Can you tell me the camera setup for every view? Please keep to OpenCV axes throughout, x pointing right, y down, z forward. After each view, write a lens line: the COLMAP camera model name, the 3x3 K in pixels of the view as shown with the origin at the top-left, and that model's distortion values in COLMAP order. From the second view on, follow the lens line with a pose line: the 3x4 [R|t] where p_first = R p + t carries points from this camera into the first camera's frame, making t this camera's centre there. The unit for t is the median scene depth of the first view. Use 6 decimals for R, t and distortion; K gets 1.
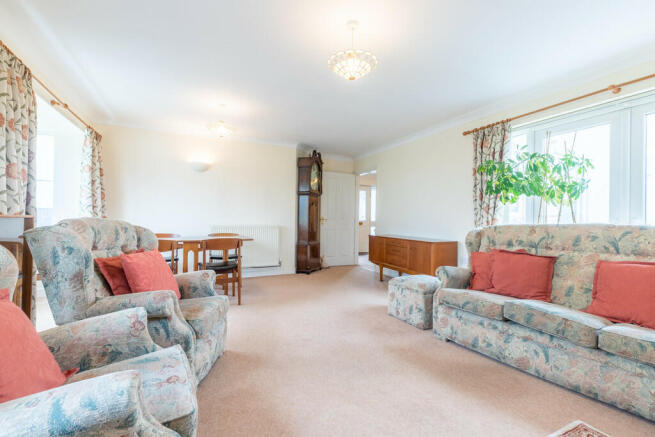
lens RADIAL K [[300.0, 0, 328.8], [0, 300.0, 216.8], [0, 0, 1]] dist [-0.001690, -0.000069]
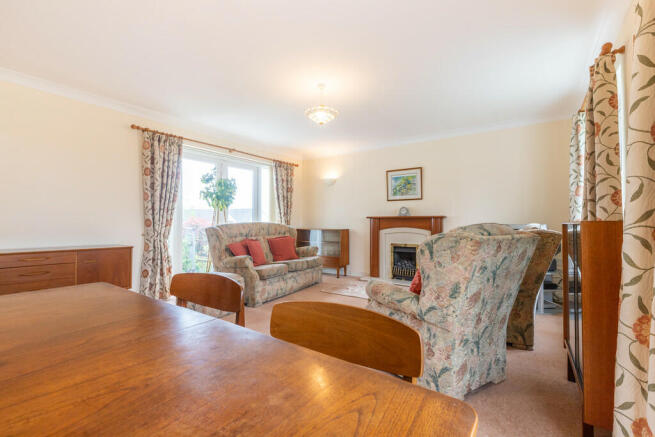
lens RADIAL K [[300.0, 0, 328.8], [0, 300.0, 219.0], [0, 0, 1]] dist [-0.001690, -0.000069]
pose [[-0.498018, 0.007165, 0.867137, -0.995942], [-0.008039, 0.999885, -0.012879, 0.022960], [-0.867130, -0.013384, -0.497903, 1.426830]]
